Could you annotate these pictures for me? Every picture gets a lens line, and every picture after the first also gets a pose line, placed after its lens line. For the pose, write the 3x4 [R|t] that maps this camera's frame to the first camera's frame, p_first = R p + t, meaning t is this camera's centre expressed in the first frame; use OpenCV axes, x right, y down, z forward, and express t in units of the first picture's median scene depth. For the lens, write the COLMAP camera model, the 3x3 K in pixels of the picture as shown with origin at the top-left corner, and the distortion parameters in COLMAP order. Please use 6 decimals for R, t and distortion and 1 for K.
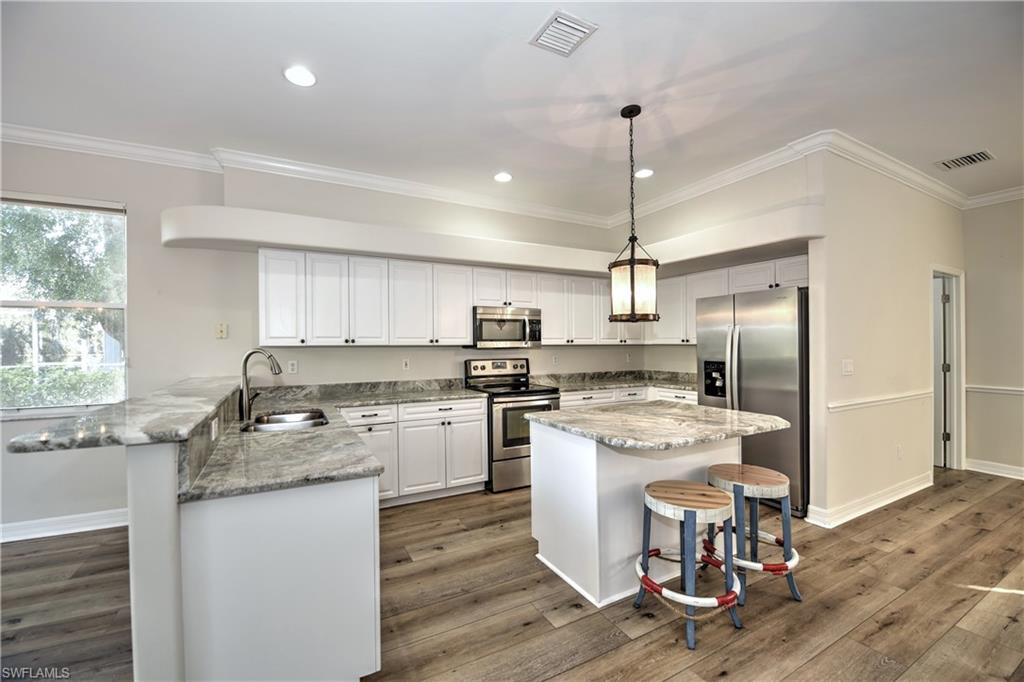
lens RADIAL K [[410.2, 0, 512.0], [0, 410.2, 341.0], [0, 0, 1]] dist [-0.004488, -0.000473]
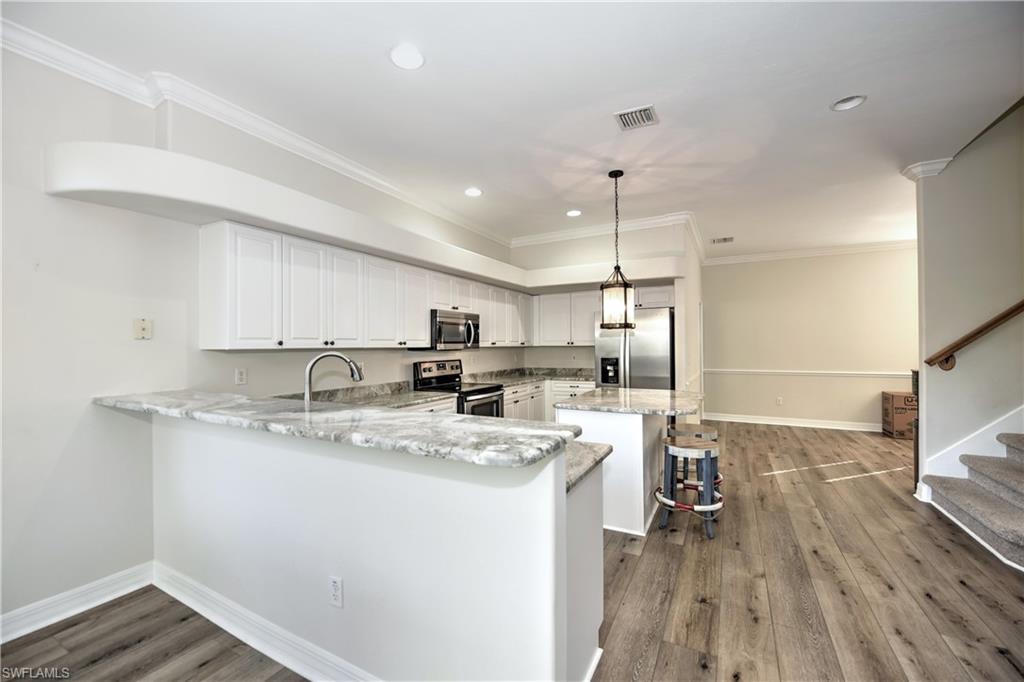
lens RADIAL K [[390.8, 0, 525.9], [0, 390.8, 338.3], [0, 0, 1]] dist [0.000767, -0.000031]
pose [[0.830111, 0.007495, 0.557548, -0.472200], [0.000792, 0.999893, -0.014620, 0.002129], [-0.557598, 0.012578, 0.830016, 0.067811]]
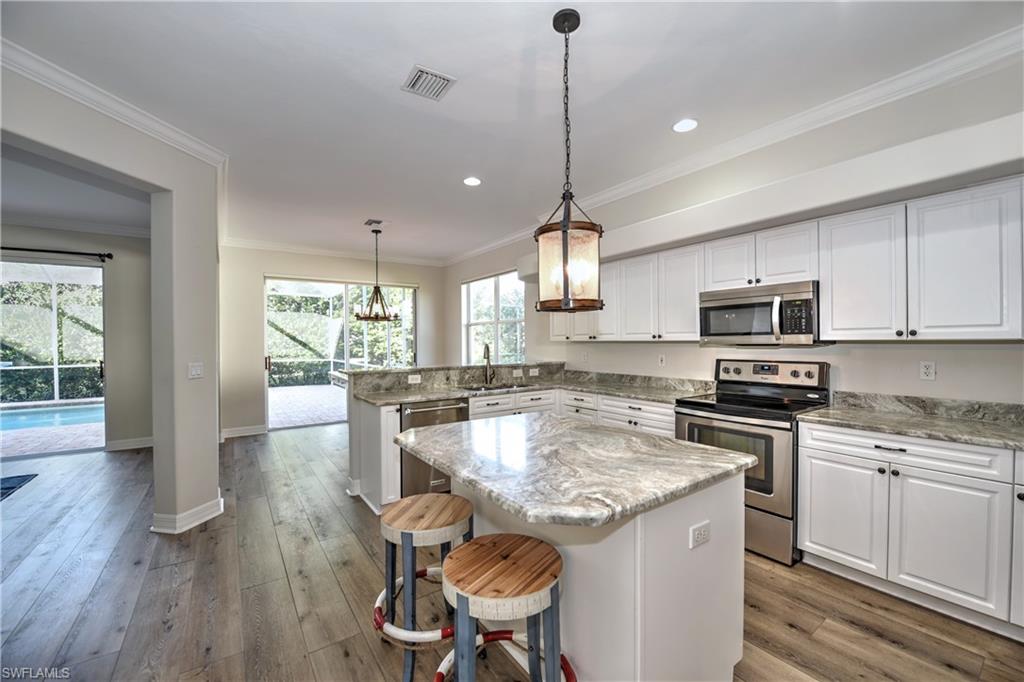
lens RADIAL K [[402.8, 0, 512.0], [0, 402.8, 341.0], [0, 0, 1]] dist [-0.000751, -0.000081]
pose [[0.127285, 0.002513, -0.991863, 0.692900], [0.014636, 0.999883, 0.004412, 0.001407], [0.991758, -0.015079, 0.127234, 0.566079]]
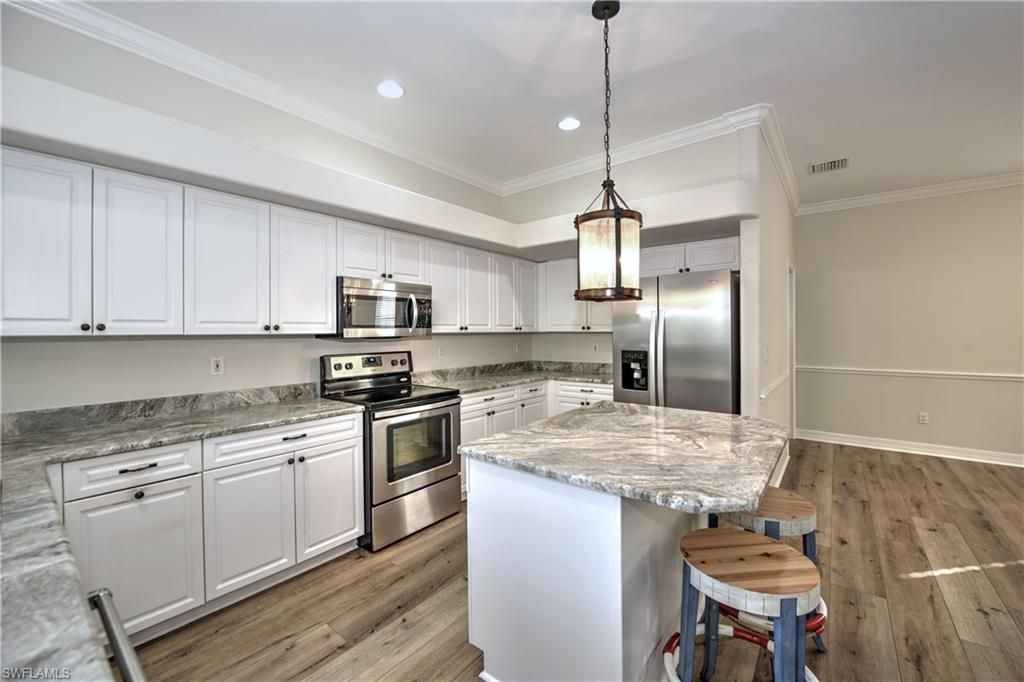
lens RADIAL K [[405.3, 0, 518.0], [0, 405.3, 326.5], [0, 0, 1]] dist [-0.007615, -0.002918]
pose [[0.918605, 0.002835, 0.395167, -0.089219], [-0.000430, 0.999981, -0.006175, 0.002158], [-0.395177, 0.005503, 0.918588, 0.288635]]
